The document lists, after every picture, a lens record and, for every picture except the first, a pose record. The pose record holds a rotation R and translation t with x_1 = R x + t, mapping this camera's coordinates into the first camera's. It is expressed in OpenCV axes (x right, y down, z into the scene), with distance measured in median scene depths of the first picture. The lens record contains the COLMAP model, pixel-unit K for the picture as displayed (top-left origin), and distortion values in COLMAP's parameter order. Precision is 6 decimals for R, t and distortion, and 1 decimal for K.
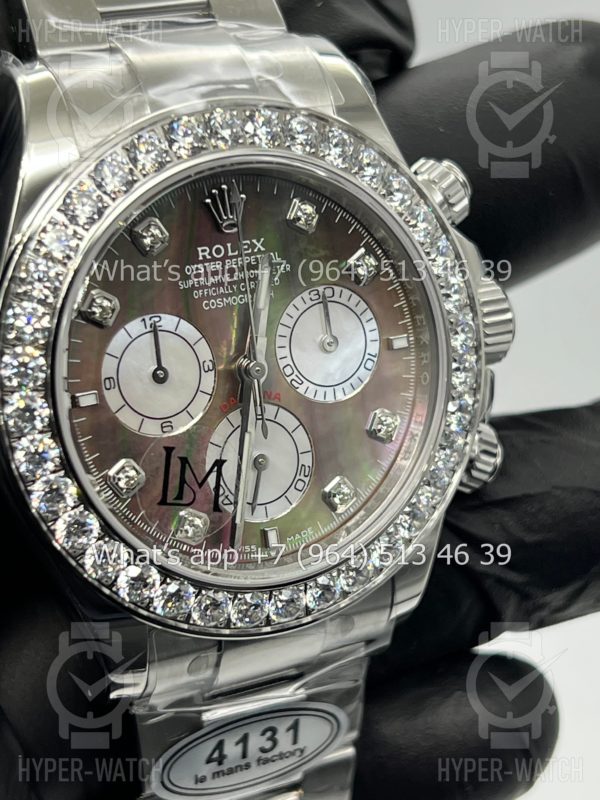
lens RADIAL K [[1903.7, 0, 300.0], [0, 1903.7, 400.0], [0, 0, 1]] dist [0.329567, 0.120199]
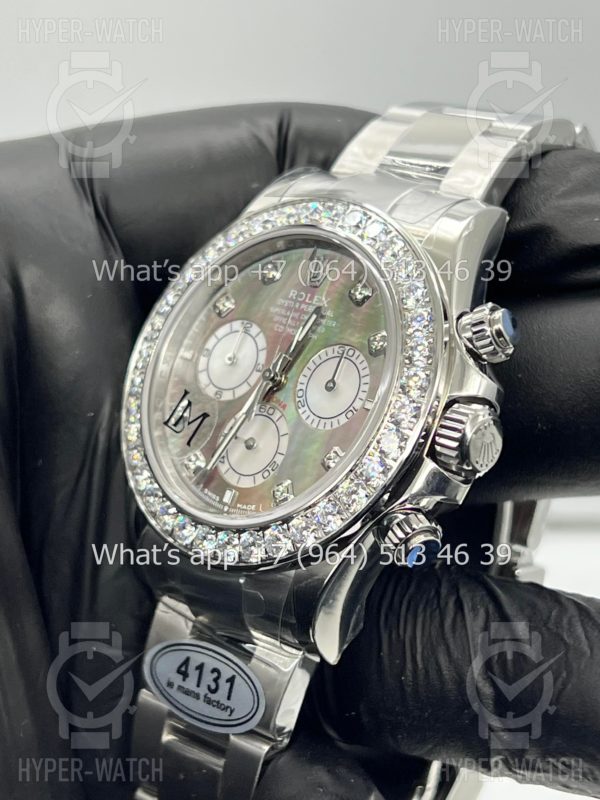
lens RADIAL K [[1903.7, 0, 300.0], [0, 1903.7, 400.0], [0, 0, 1]] dist [0.329567, 0.120199]
pose [[0.358138, 0.164264, -0.919105, 1.235882], [-0.520055, 0.852653, -0.050257, 0.056245], [0.775422, 0.495984, 0.390794, 0.488179]]
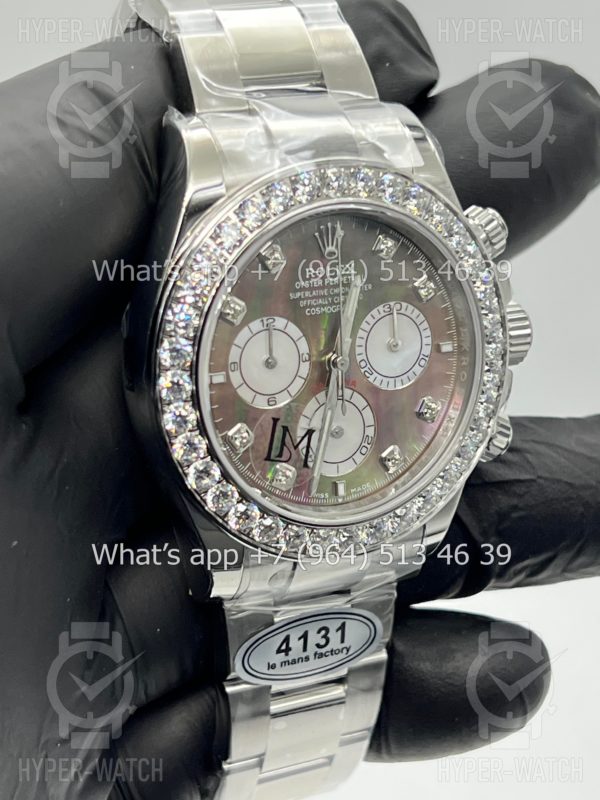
lens RADIAL K [[1903.7, 0, 300.0], [0, 1903.7, 400.0], [0, 0, 1]] dist [0.329567, 0.120199]
pose [[0.995956, 0.078204, 0.044221, -0.107527], [-0.080642, 0.995149, 0.056358, -0.062351], [-0.039599, -0.059696, 0.997431, -0.321320]]
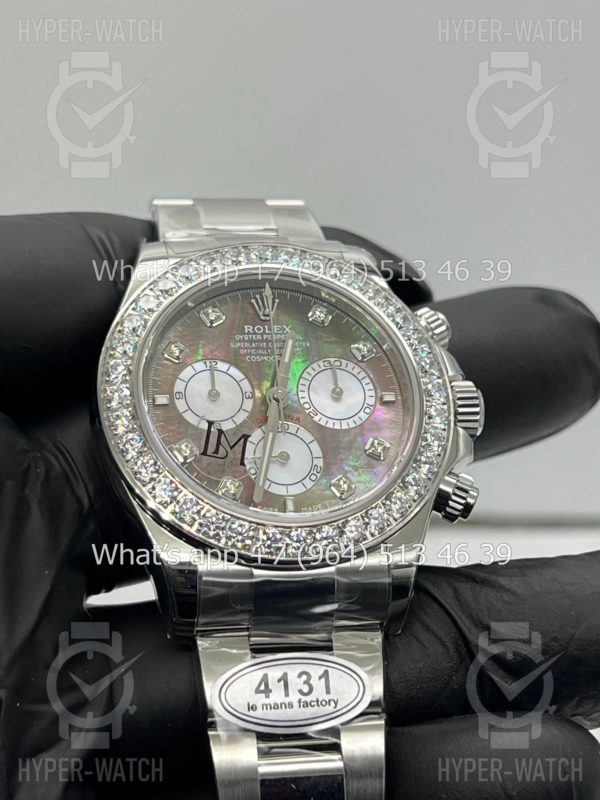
lens RADIAL K [[1903.7, 0, 300.0], [0, 1903.7, 400.0], [0, 0, 1]] dist [0.329567, 0.120199]
pose [[0.965187, -0.098542, -0.242288, 0.351233], [-0.046640, 0.846631, -0.530133, 0.772992], [0.257369, 0.522978, 0.812561, -0.204032]]
